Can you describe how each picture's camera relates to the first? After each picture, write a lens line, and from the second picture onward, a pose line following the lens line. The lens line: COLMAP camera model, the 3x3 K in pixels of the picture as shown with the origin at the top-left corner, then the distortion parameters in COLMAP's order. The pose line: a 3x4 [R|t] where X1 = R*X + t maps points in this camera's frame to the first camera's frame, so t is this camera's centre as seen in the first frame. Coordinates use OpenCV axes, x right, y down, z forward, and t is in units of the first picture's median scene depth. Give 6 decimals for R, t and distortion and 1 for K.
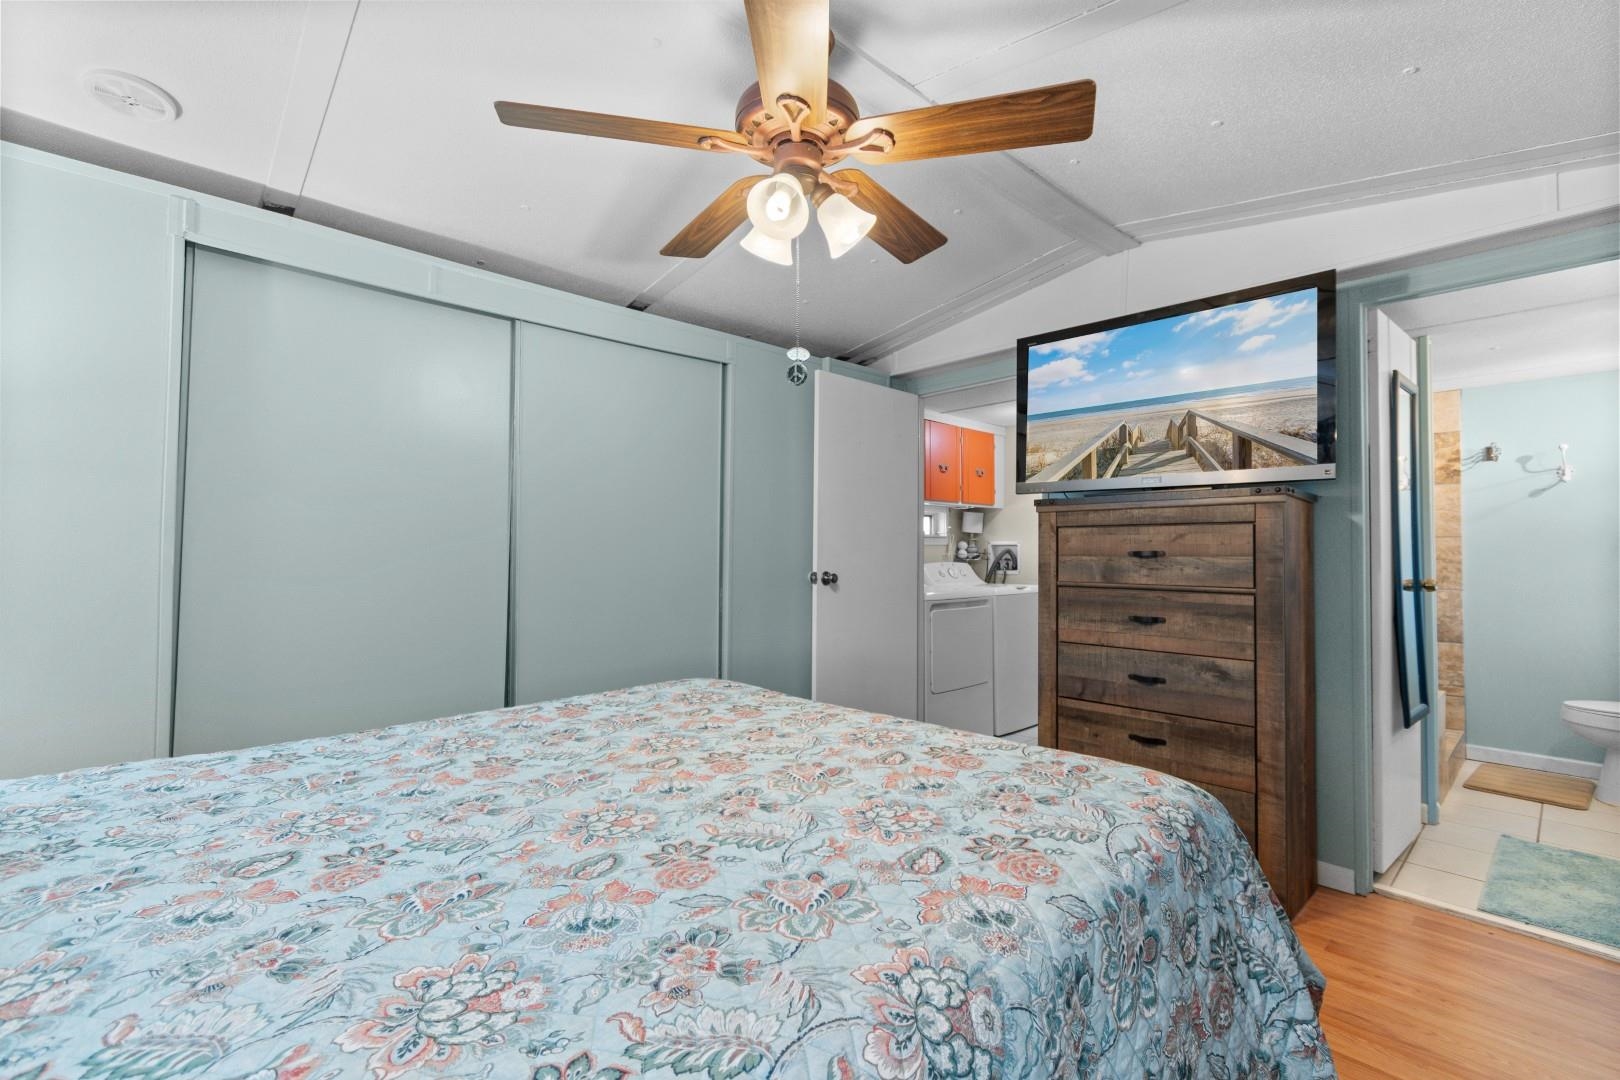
lens RADIAL K [[744.7, 0, 837.3], [0, 744.7, 548.2], [0, 0, 1]] dist [-0.000340, -0.000359]
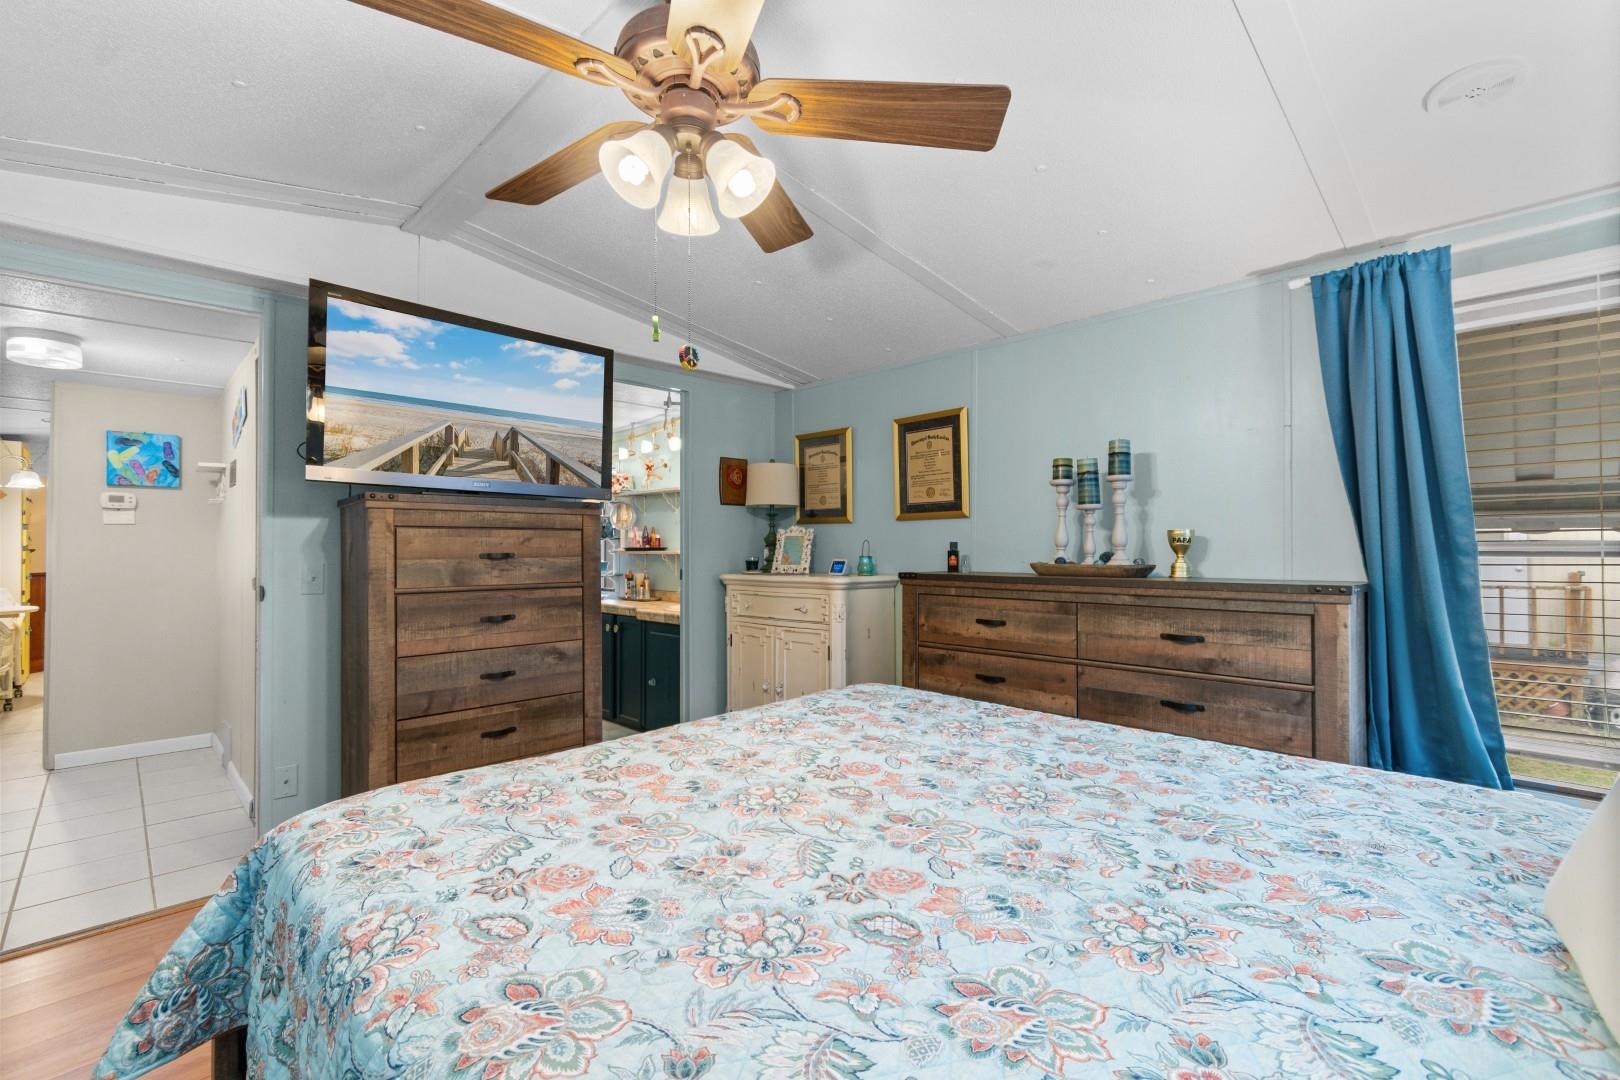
lens RADIAL K [[706.9, 0, 811.2], [0, 706.9, 537.6], [0, 0, 1]] dist [0.001535, -0.001275]
pose [[-0.024086, 0.013606, 0.999617, -0.590945], [0.000633, 0.999907, -0.013594, -0.004458], [-0.999710, 0.000306, -0.024093, 0.575677]]
